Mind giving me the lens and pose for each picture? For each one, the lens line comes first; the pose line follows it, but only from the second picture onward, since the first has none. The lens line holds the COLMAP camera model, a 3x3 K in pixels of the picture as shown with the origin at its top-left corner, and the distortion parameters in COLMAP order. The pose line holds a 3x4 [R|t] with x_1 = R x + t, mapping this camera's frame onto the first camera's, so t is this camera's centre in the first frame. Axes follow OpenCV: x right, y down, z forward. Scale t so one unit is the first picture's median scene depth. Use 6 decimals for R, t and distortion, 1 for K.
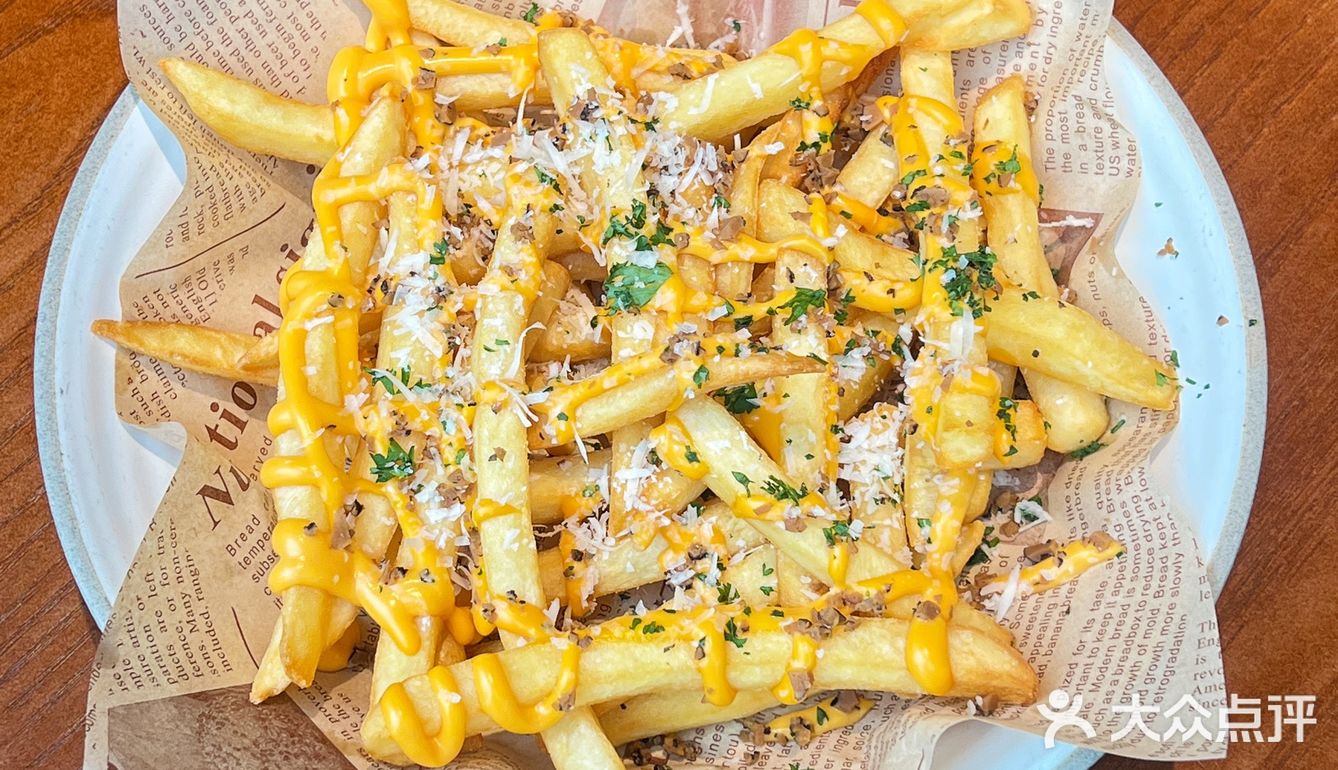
lens RADIAL K [[1850.2, 0, 669.0], [0, 1850.2, 385.0], [0, 0, 1]] dist [0.020407, -0.016551]
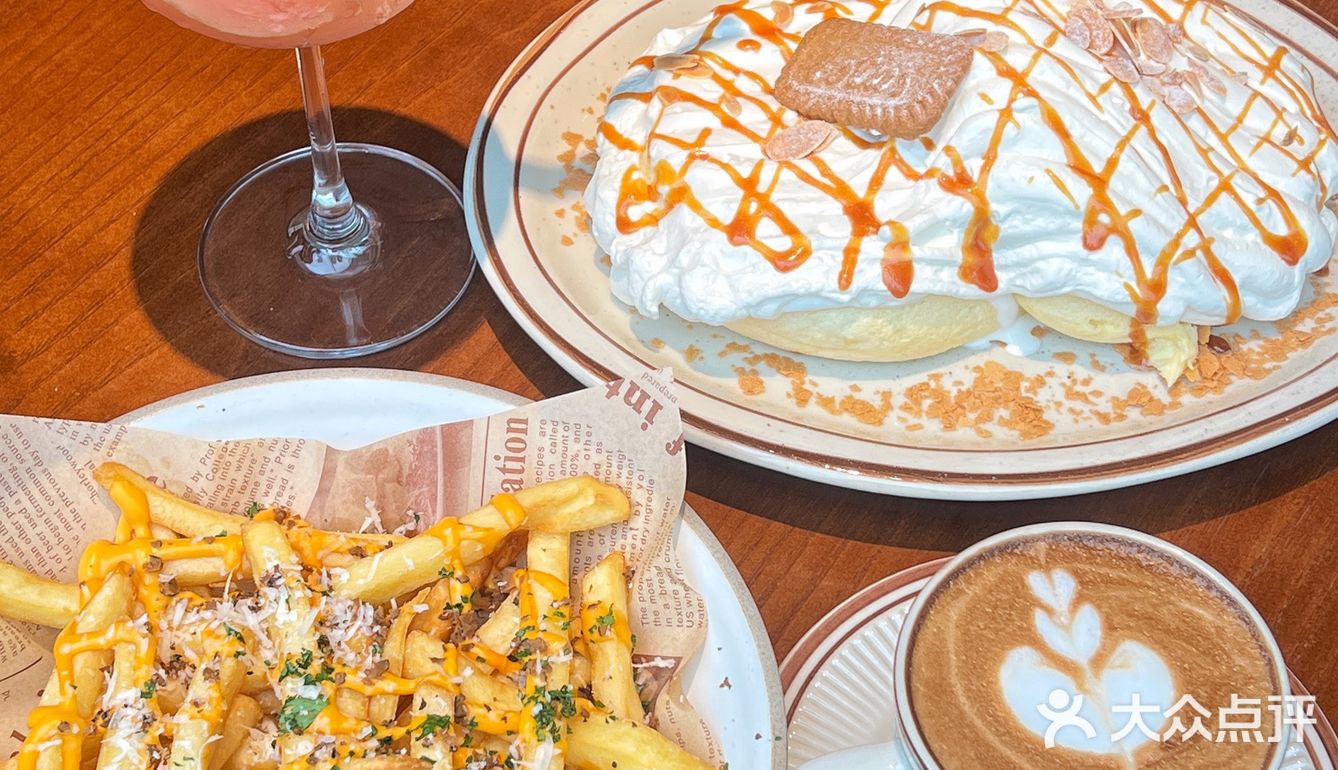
lens RADIAL K [[1903.2, 0, 669.0], [0, 1903.2, 385.0], [0, 0, 1]] dist [0.078214, -0.058183]
pose [[0.999491, -0.004344, 0.031600, 0.192661], [0.012410, 0.965579, -0.259812, 0.073976], [-0.029384, 0.260072, 0.965142, -0.355878]]
